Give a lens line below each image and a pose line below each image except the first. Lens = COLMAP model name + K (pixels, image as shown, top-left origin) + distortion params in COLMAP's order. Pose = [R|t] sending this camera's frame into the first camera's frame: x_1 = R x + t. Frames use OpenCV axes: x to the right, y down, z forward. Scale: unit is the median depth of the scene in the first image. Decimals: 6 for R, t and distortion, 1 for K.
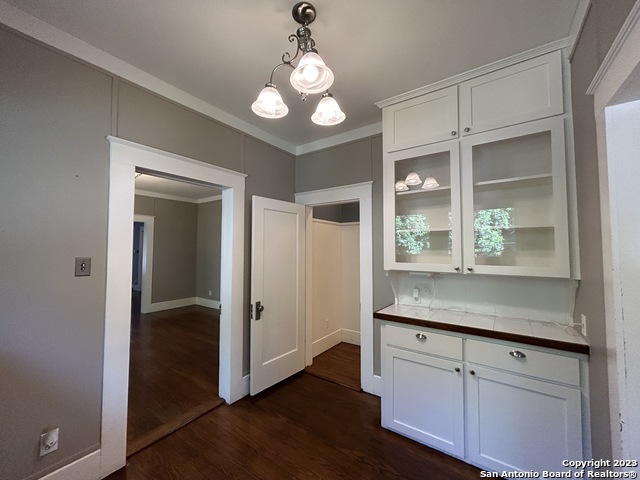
lens RADIAL K [[258.0, 0, 320.0], [0, 258.0, 240.0], [0, 0, 1]] dist [0.000404, 0.000254]
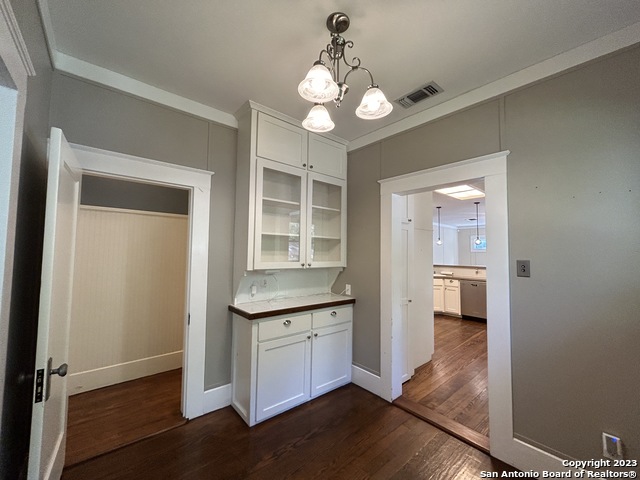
lens RADIAL K [[260.0, 0, 320.0], [0, 260.0, 240.0], [0, 0, 1]] dist [0.000049, -0.000201]
pose [[0.252739, 0.046633, 0.966410, -0.768019], [-0.051486, 0.998071, -0.034696, 0.022800], [-0.966164, -0.040987, 0.254653, 0.558393]]
